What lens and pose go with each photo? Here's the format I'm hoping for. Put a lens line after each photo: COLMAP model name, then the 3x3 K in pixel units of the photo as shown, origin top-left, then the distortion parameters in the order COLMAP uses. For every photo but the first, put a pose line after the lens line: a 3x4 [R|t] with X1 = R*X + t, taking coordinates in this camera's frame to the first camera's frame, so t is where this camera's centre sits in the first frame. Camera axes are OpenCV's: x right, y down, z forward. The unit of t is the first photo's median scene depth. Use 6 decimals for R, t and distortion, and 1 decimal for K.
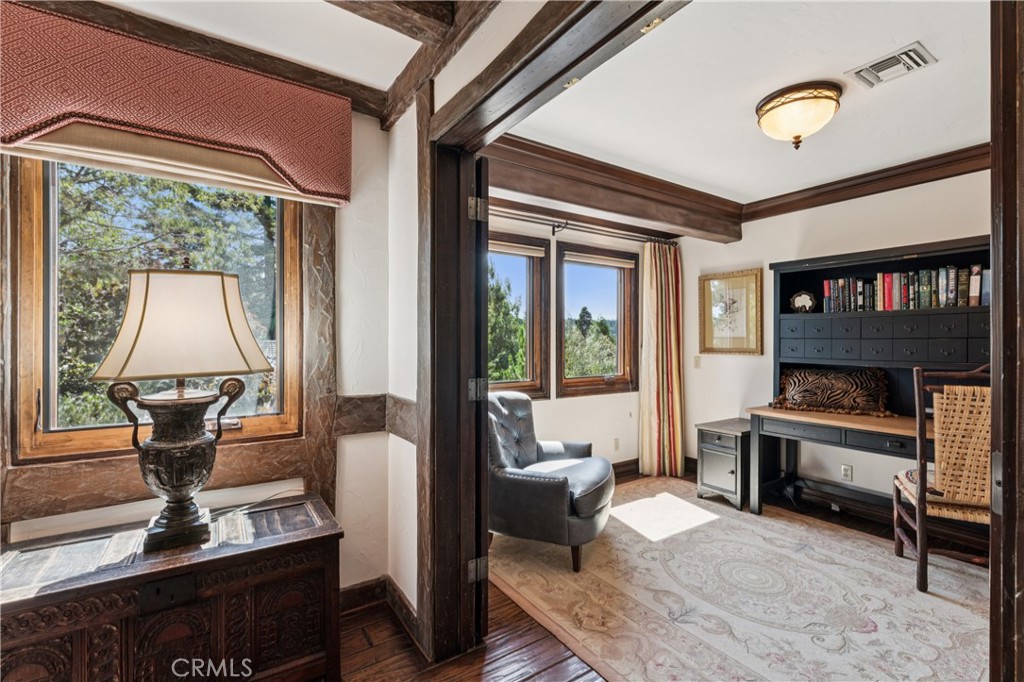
lens RADIAL K [[461.5, 0, 509.4], [0, 461.5, 338.8], [0, 0, 1]] dist [-0.003260, 0.000533]
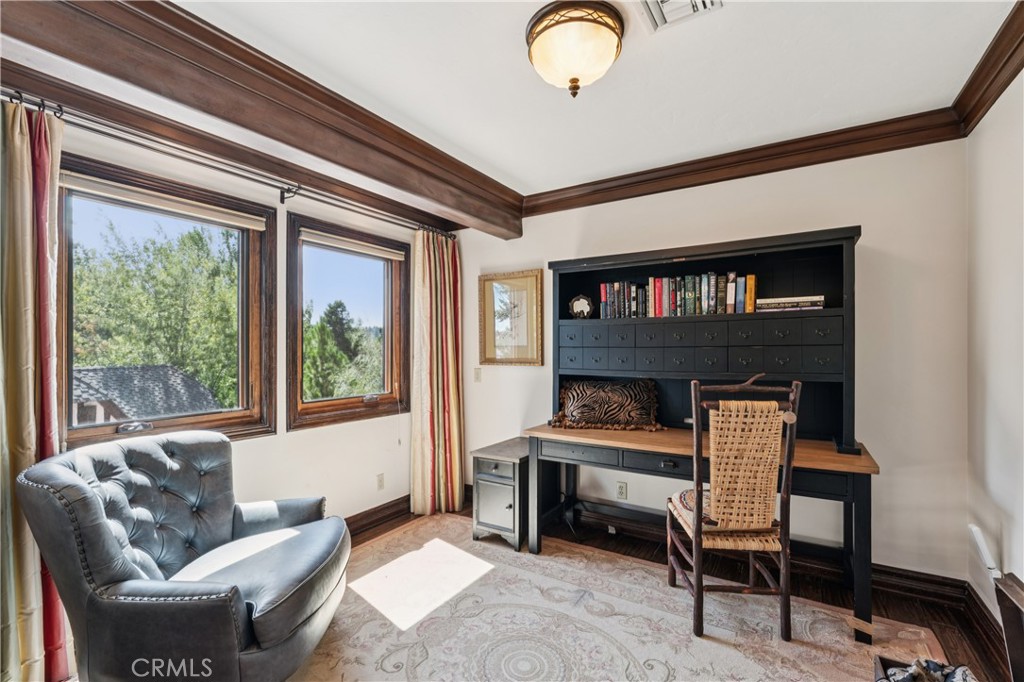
lens RADIAL K [[461.5, 0, 513.7], [0, 461.5, 346.8], [0, 0, 1]] dist [-0.003260, 0.000533]
pose [[0.912270, -0.001466, 0.409586, 0.157599], [0.002281, 0.999996, -0.001501, -0.000685], [-0.409582, 0.002304, 0.912270, 0.248155]]
